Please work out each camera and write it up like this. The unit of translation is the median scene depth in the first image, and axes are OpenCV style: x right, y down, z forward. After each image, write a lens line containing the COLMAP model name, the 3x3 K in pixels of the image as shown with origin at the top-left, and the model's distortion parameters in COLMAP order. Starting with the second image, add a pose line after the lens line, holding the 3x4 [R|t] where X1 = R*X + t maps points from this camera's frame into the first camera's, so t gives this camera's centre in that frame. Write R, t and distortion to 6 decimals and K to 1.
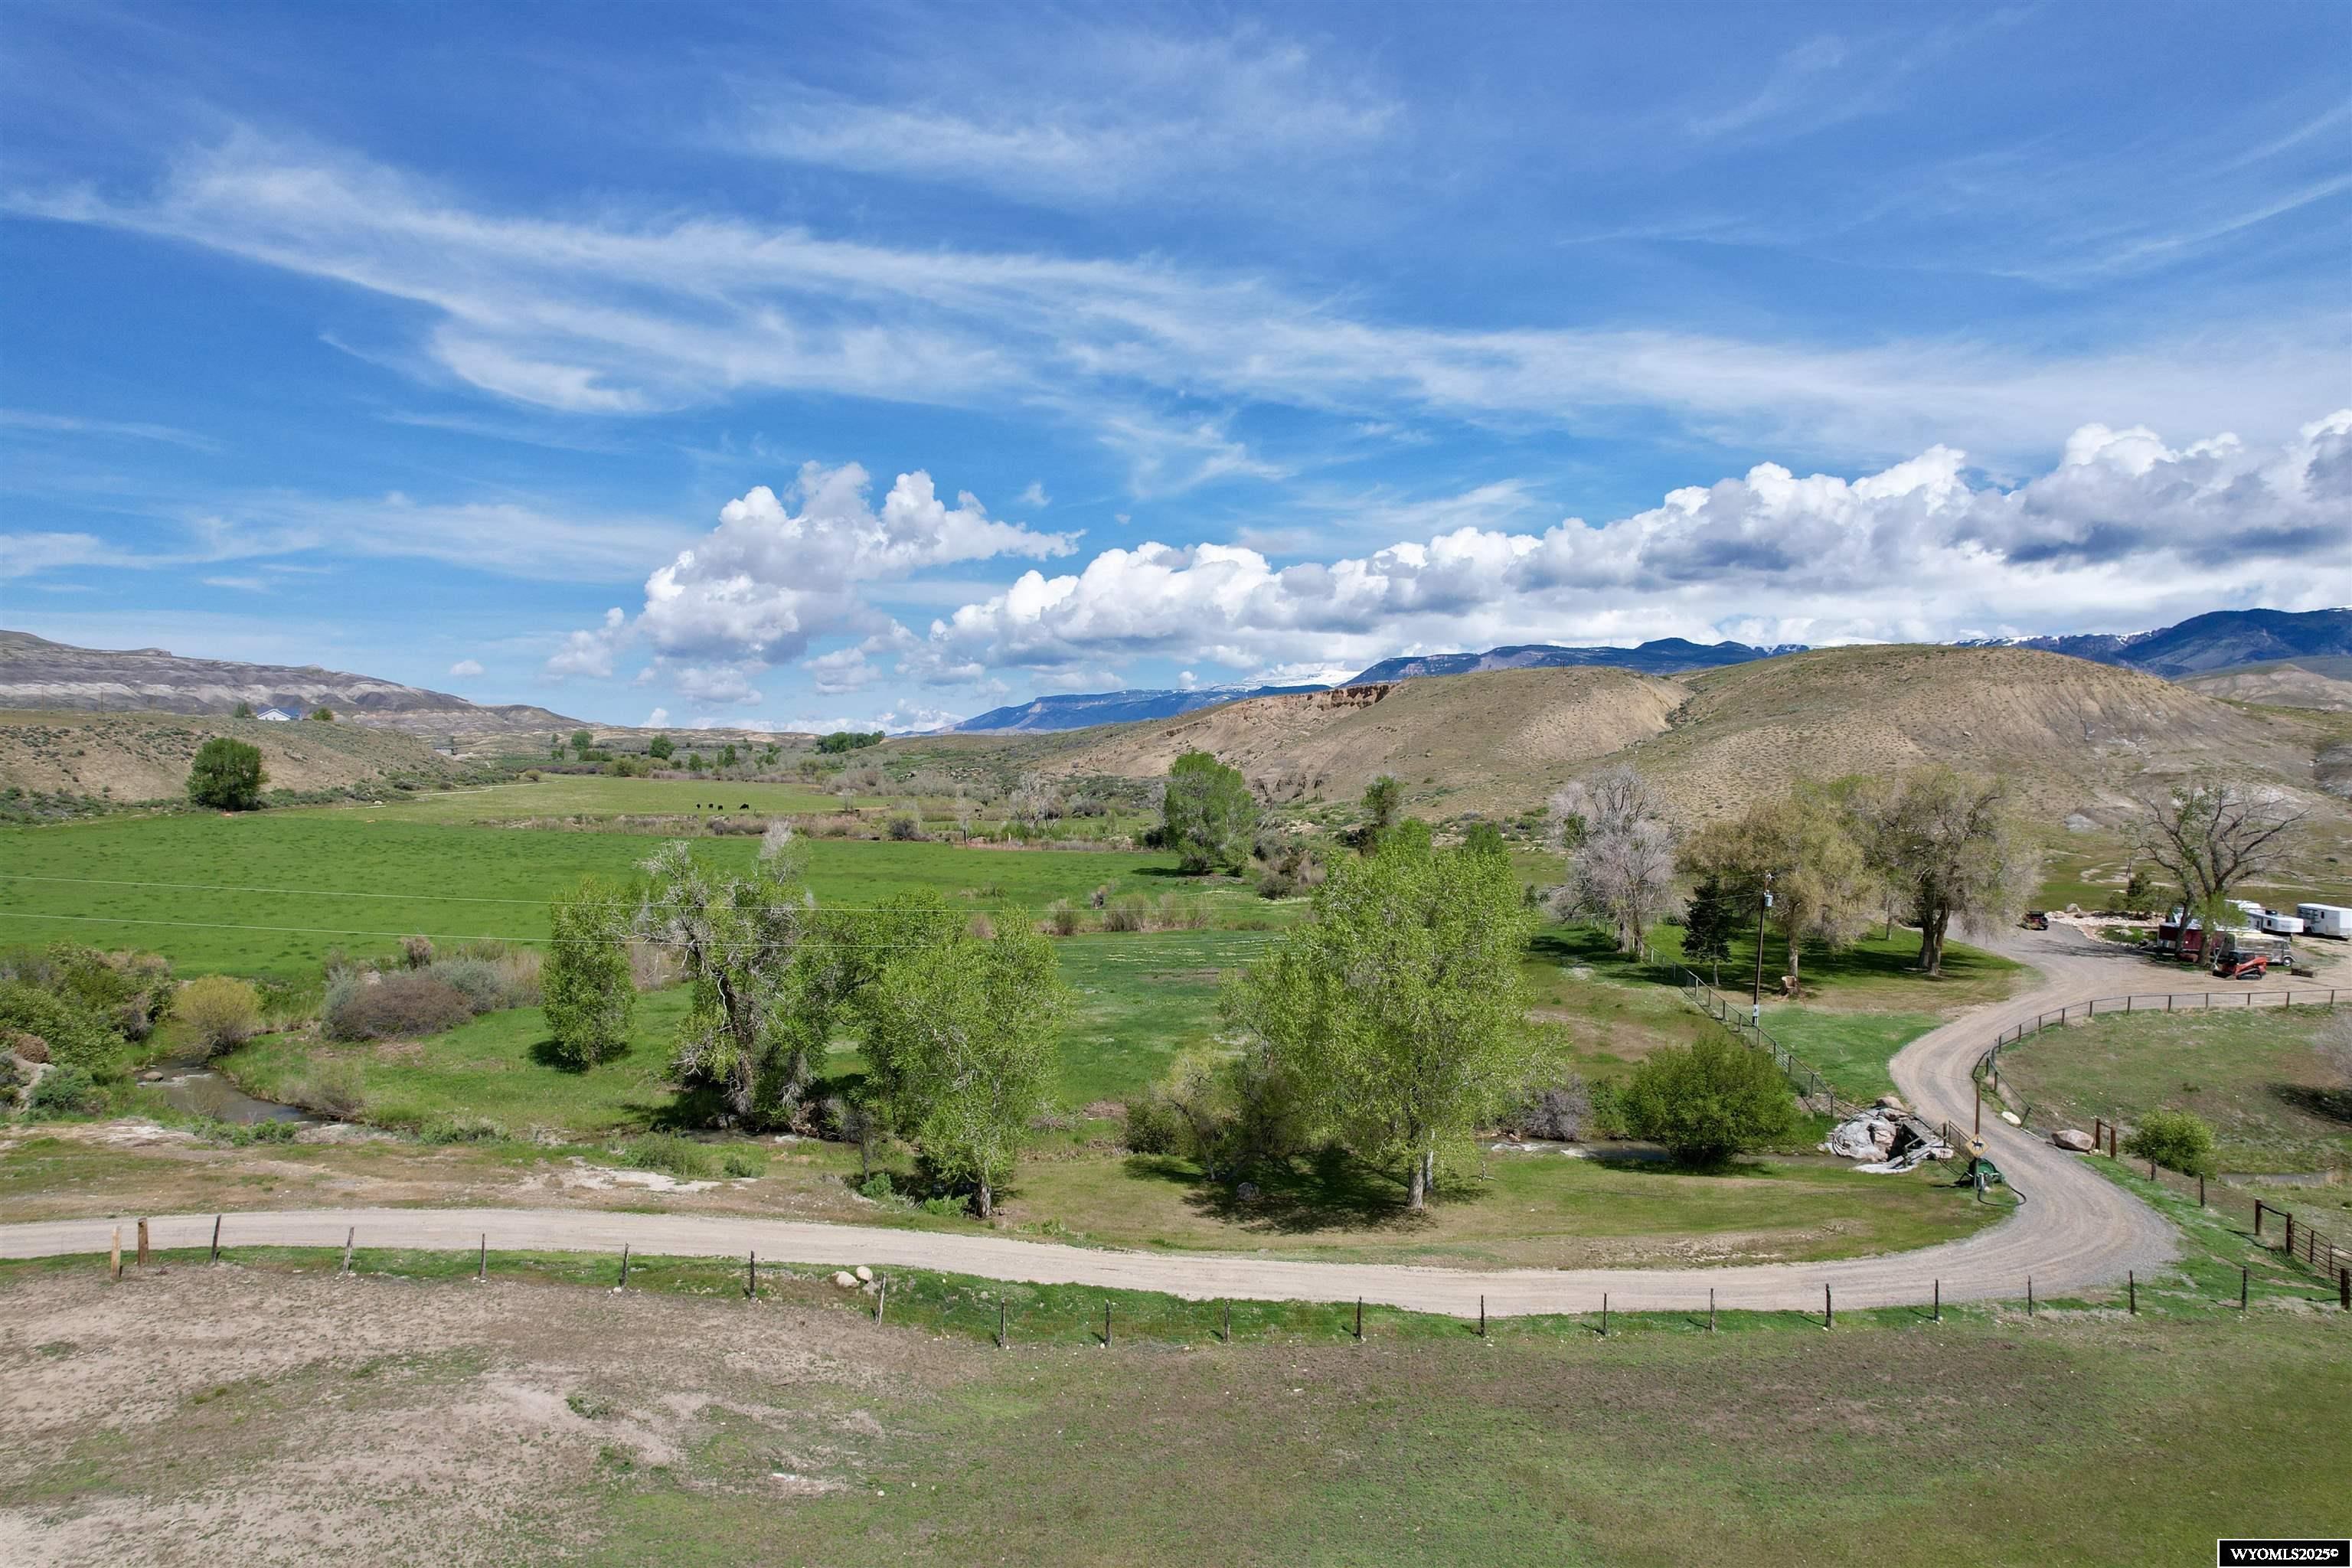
lens RADIAL K [[1482.1, 0, 1180.7], [0, 1482.1, 804.2], [0, 0, 1]] dist [-0.104352, 0.085901]
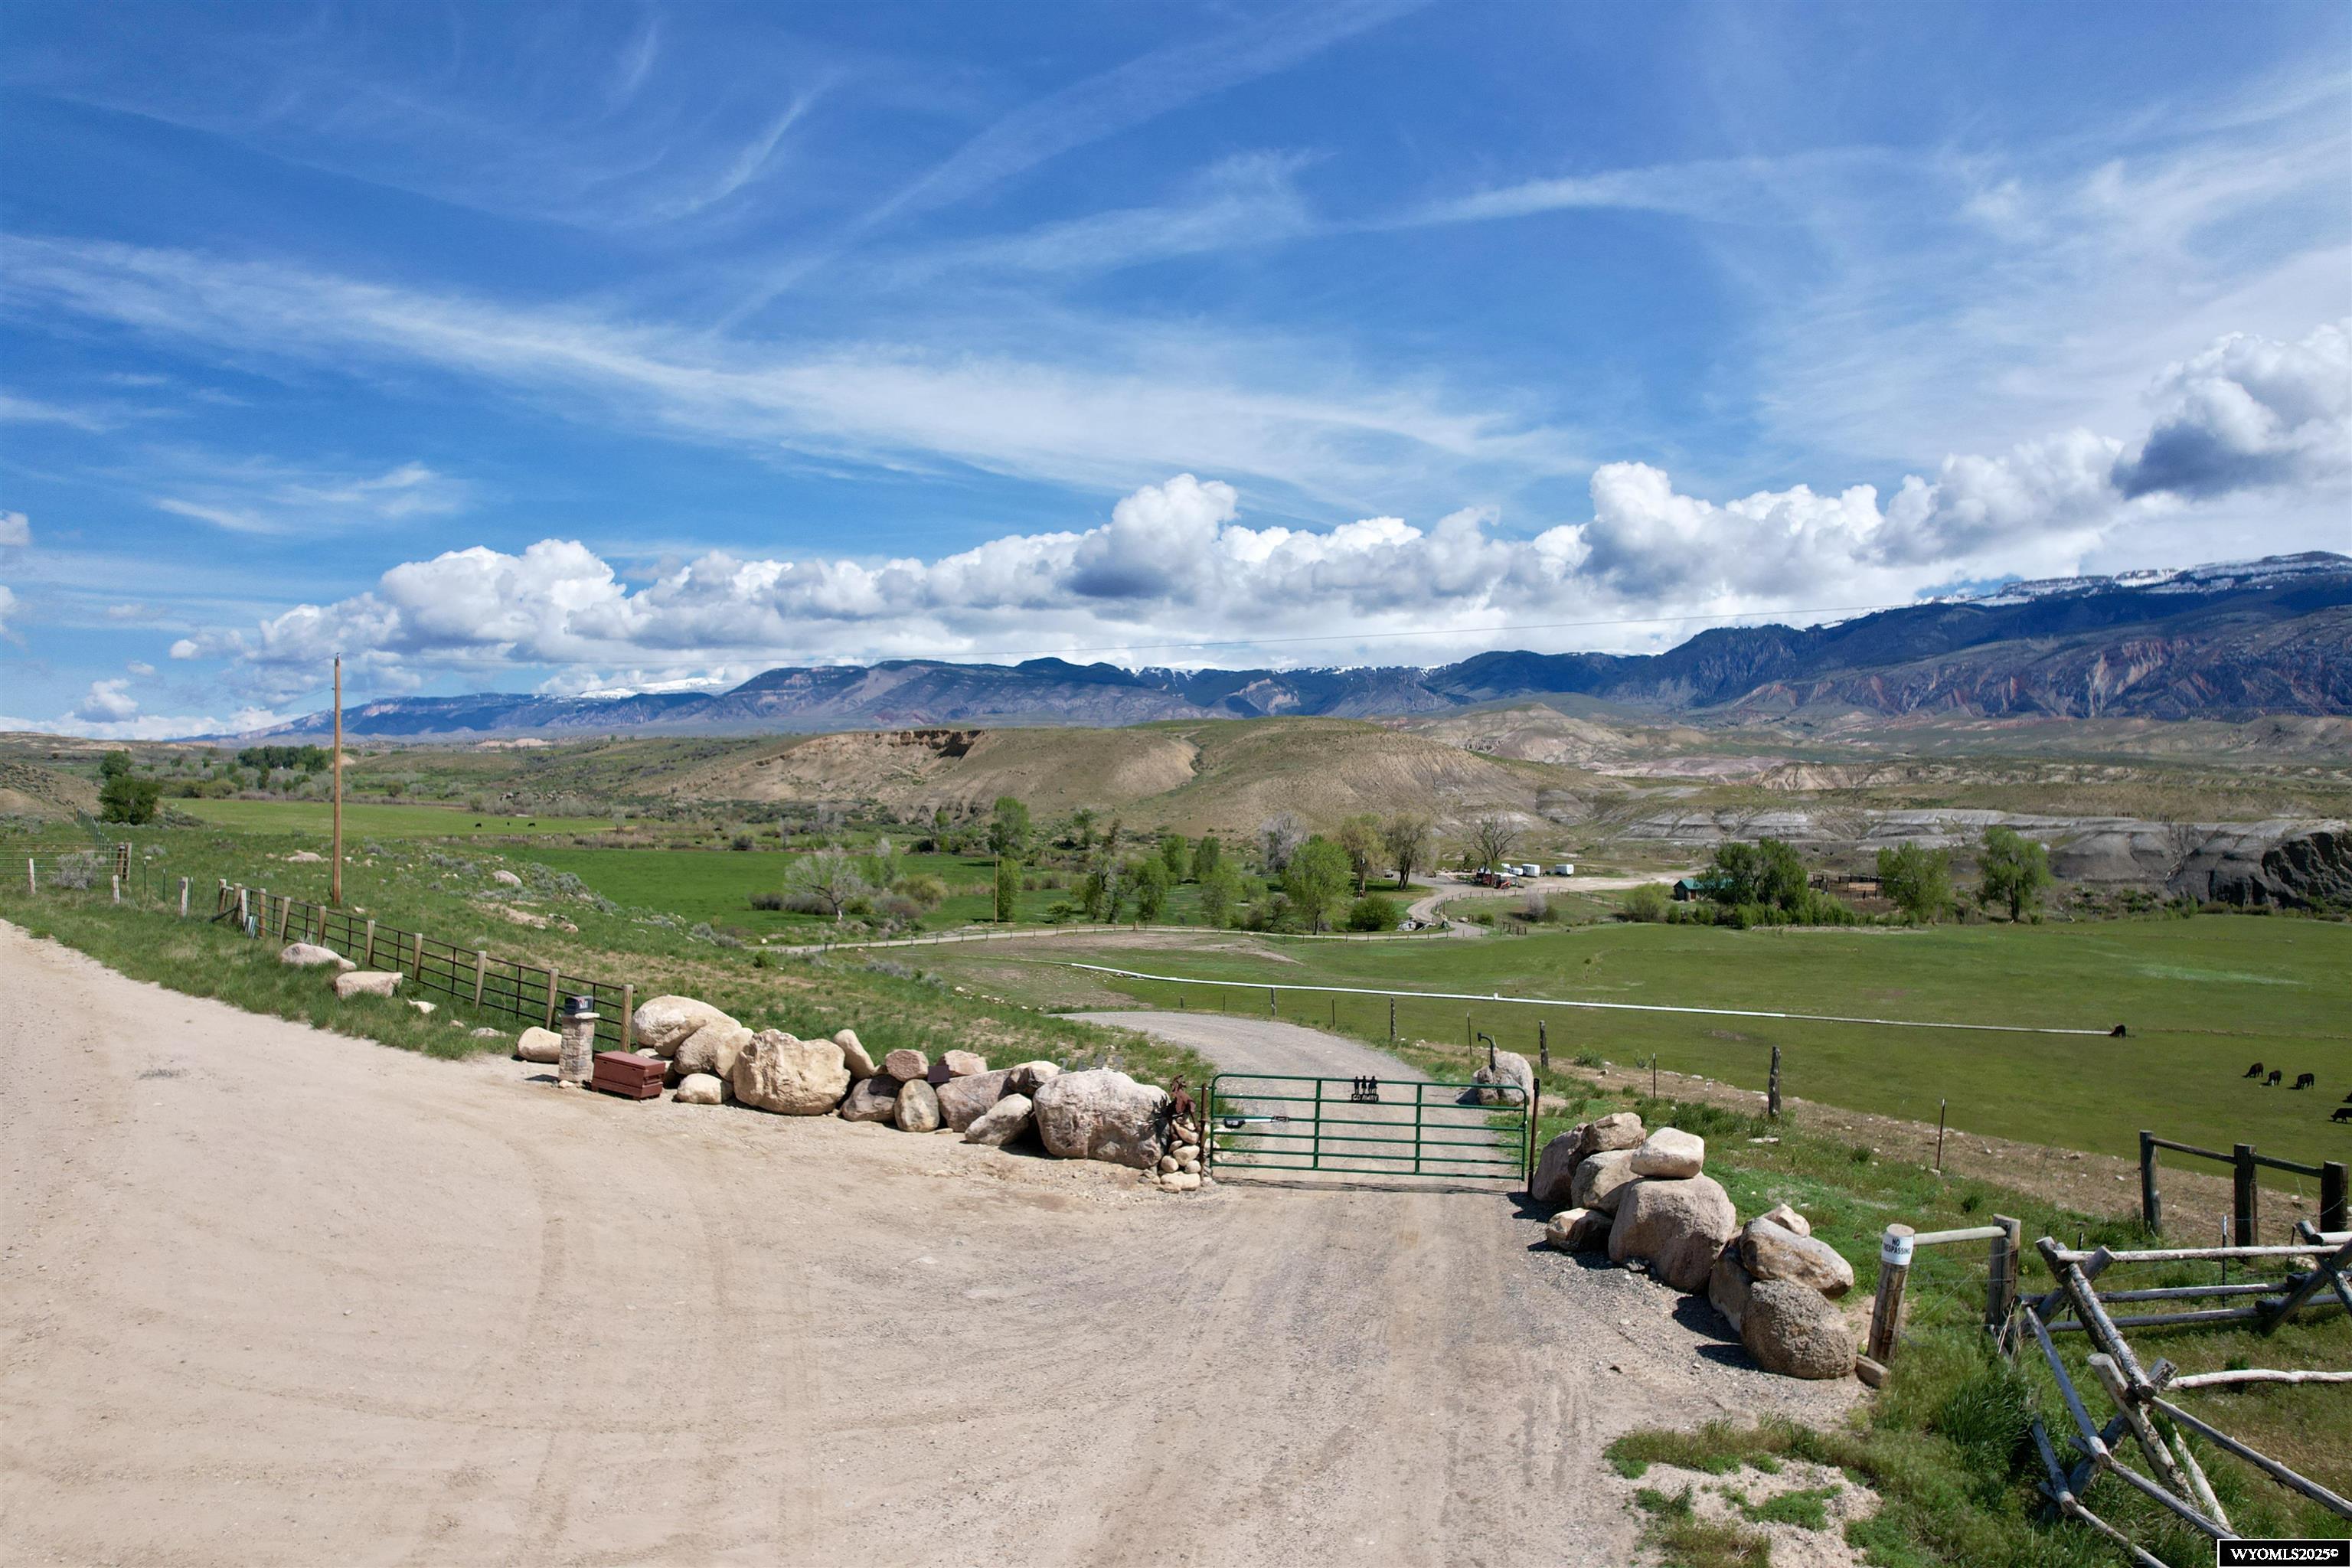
lens RADIAL K [[1482.1, 0, 1180.7], [0, 1482.1, 804.2], [0, 0, 1]] dist [-0.104352, 0.085901]
pose [[0.914979, -0.000455, 0.403501, -0.322676], [0.003581, 0.999969, -0.006994, -0.008004], [-0.403486, 0.007844, 0.914952, -0.447053]]
